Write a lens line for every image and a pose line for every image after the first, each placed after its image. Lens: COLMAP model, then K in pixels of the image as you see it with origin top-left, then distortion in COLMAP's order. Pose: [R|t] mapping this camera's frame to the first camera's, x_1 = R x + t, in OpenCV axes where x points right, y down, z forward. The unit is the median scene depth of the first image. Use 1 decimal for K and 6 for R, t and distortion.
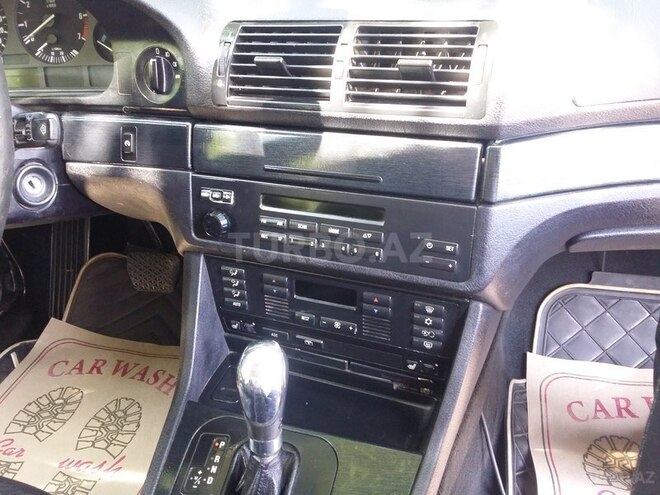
lens RADIAL K [[622.4, 0, 330.0], [0, 622.4, 247.5], [0, 0, 1]] dist [0.003916, 0.001841]
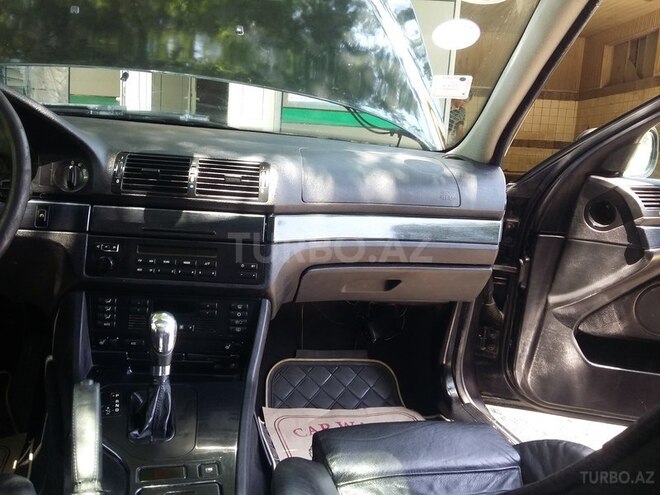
lens RADIAL K [[584.3, 0, 330.0], [0, 584.3, 247.5], [0, 0, 1]] dist [0.084585, 0.001787]
pose [[0.860867, 0.054149, 0.505941, -0.493370], [0.127428, 0.939694, -0.317392, 0.516661], [-0.492616, 0.337703, 0.802051, -0.573471]]
